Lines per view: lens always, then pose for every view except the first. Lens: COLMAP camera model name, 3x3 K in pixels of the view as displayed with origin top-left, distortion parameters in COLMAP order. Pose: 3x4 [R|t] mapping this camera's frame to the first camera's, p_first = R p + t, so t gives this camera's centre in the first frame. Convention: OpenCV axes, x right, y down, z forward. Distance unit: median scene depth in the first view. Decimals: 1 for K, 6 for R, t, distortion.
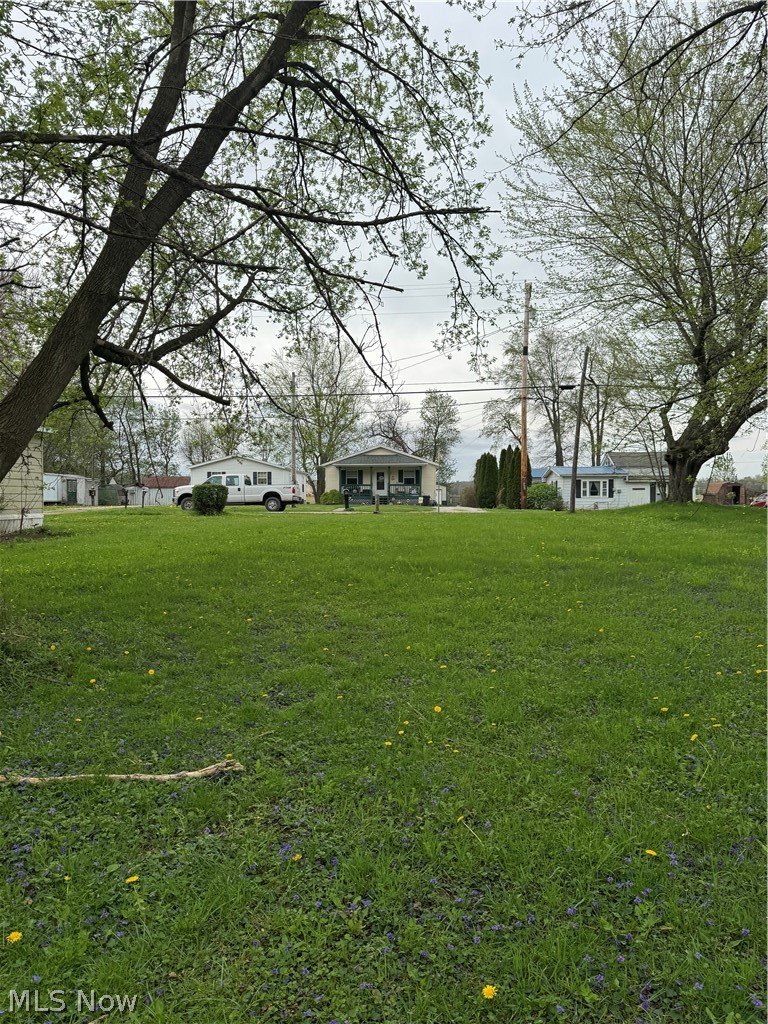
lens RADIAL K [[752.7, 0, 368.5], [0, 752.7, 528.9], [0, 0, 1]] dist [0.075275, -0.090937]
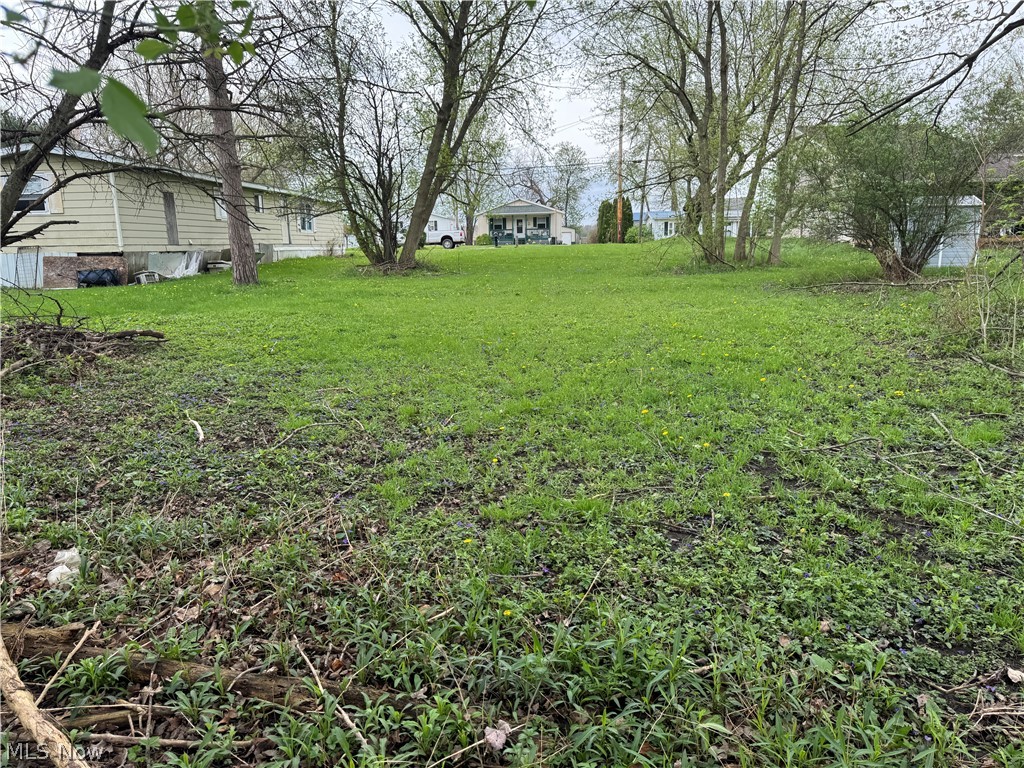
lens RADIAL K [[751.0, 0, 504.1], [0, 751.0, 394.4], [0, 0, 1]] dist [0.099862, -0.162686]
pose [[0.999815, -0.015681, -0.011151, -0.005975], [0.017236, 0.987499, 0.156682, 0.096541], [0.008555, -0.156845, 0.987586, -1.713336]]
